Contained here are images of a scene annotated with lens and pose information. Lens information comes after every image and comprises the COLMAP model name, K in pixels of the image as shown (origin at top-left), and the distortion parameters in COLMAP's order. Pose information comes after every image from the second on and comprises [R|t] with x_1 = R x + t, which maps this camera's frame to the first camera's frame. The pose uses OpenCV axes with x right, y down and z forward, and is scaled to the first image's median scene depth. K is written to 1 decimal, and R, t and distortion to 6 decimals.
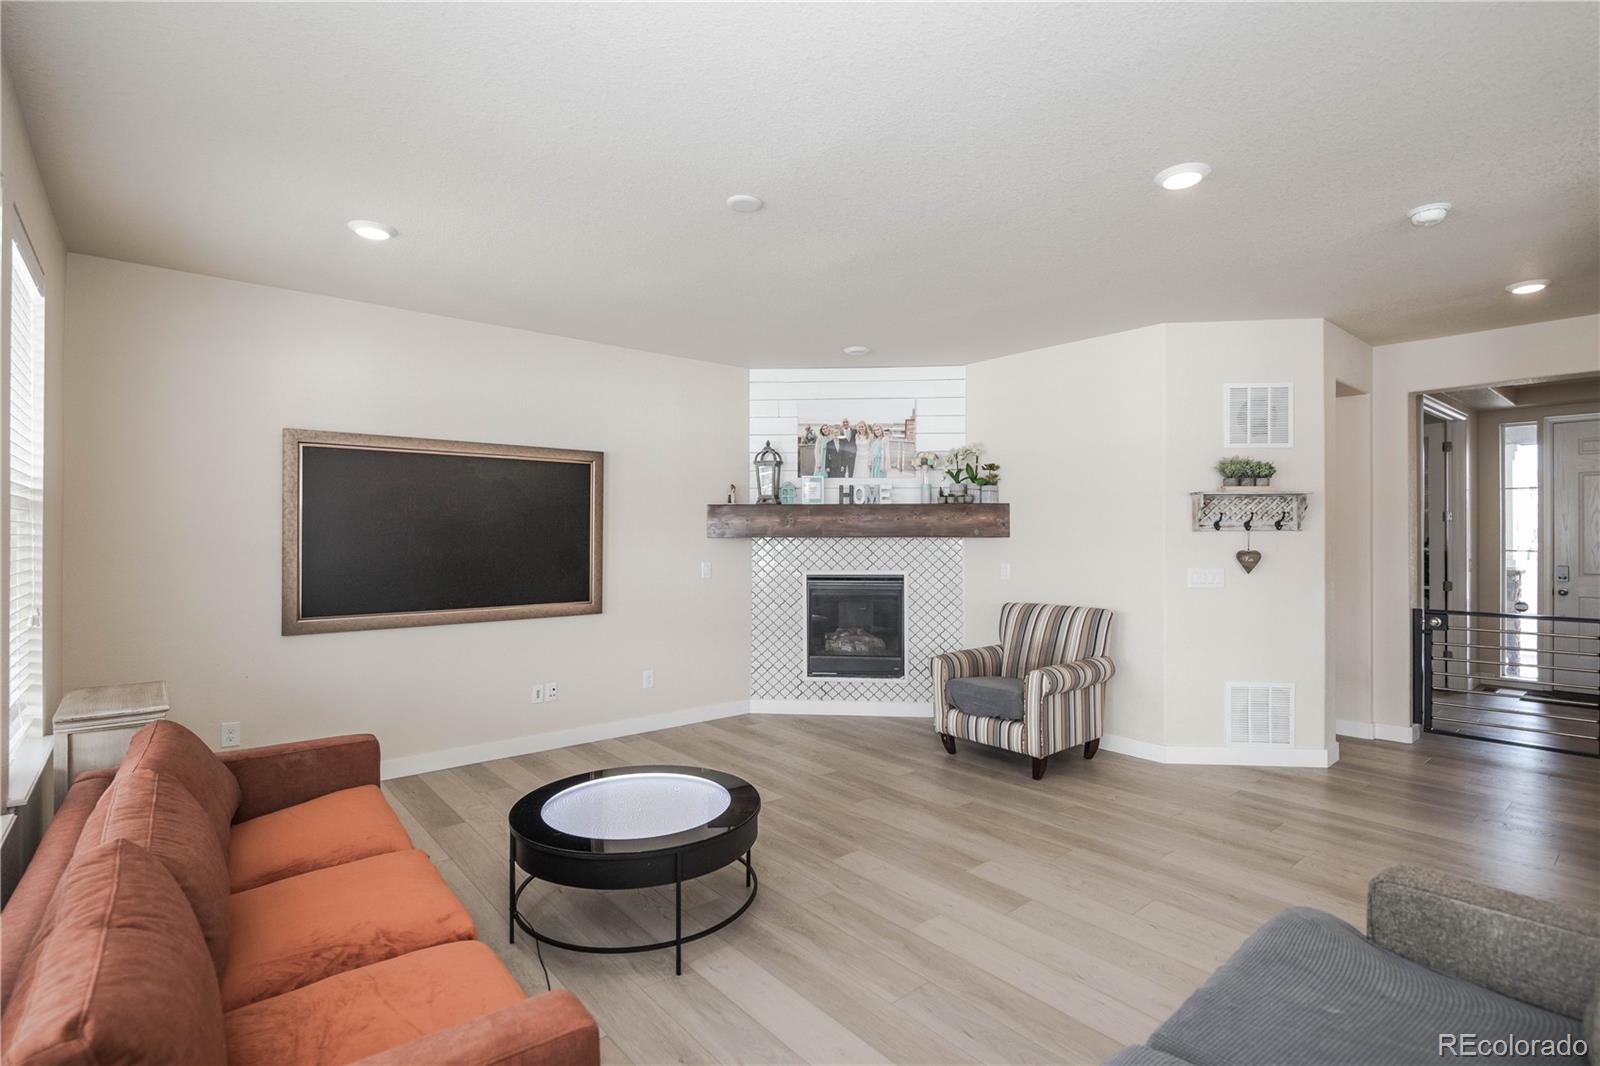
lens RADIAL K [[770.2, 0, 794.6], [0, 770.2, 530.7], [0, 0, 1]] dist [0.002931, -0.004128]
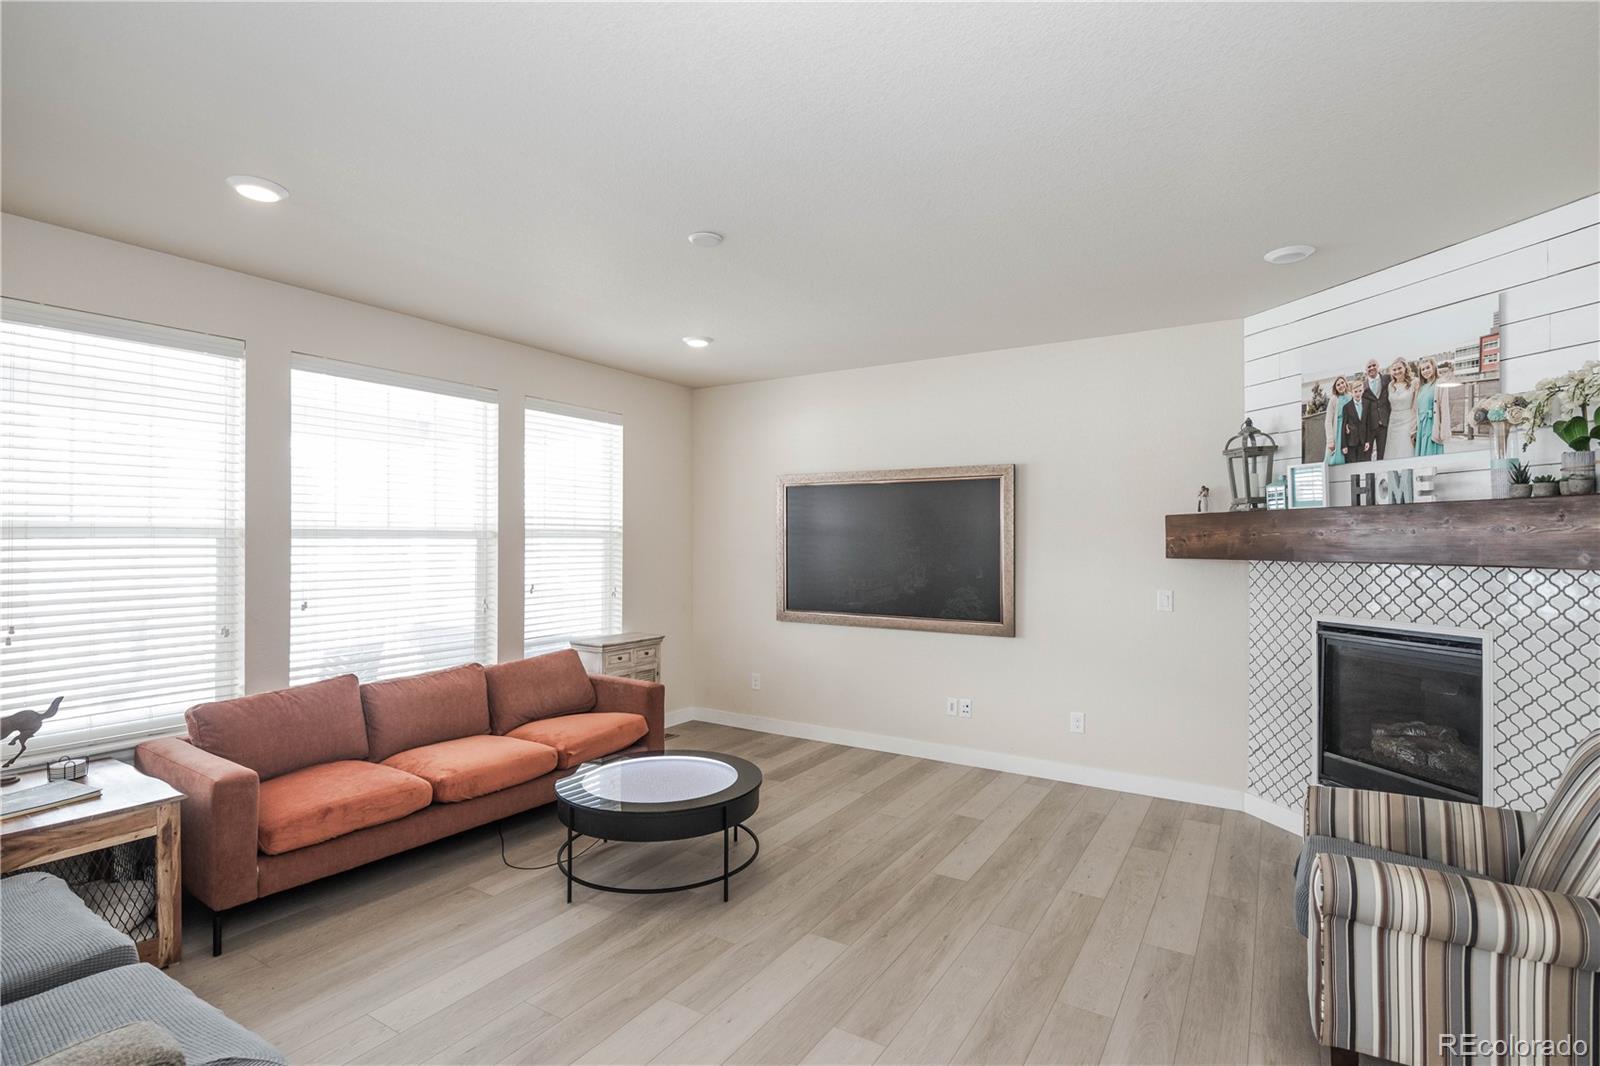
lens RADIAL K [[770.2, 0, 791.2], [0, 770.2, 533.0], [0, 0, 1]] dist [0.002931, -0.004128]
pose [[0.300096, -0.010792, -0.953848, 0.494147], [0.000600, 0.999938, -0.011125, -0.007890], [0.953909, 0.002766, 0.300084, 0.406037]]
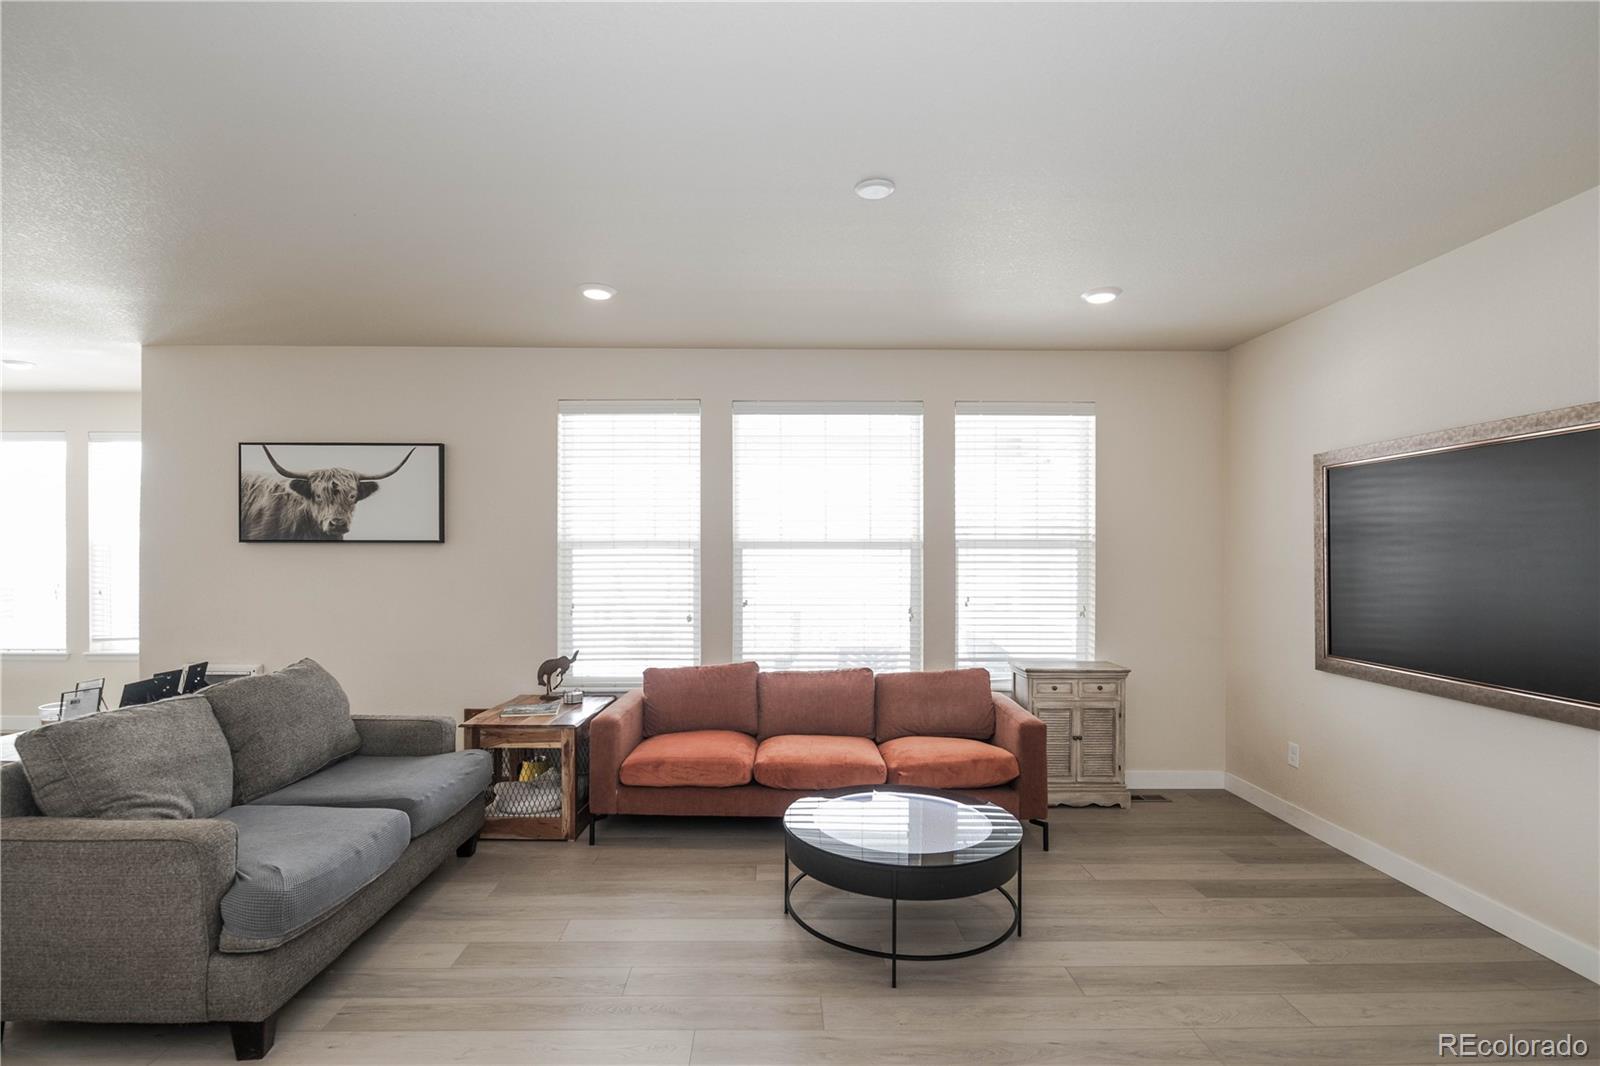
lens RADIAL K [[770.2, 0, 789.0], [0, 770.2, 549.4], [0, 0, 1]] dist [0.002931, -0.004128]
pose [[-0.636080, -0.005683, -0.771602, 0.348408], [-0.000635, 0.999976, -0.006842, -0.005402], [0.771623, -0.003863, -0.636069, 0.757038]]
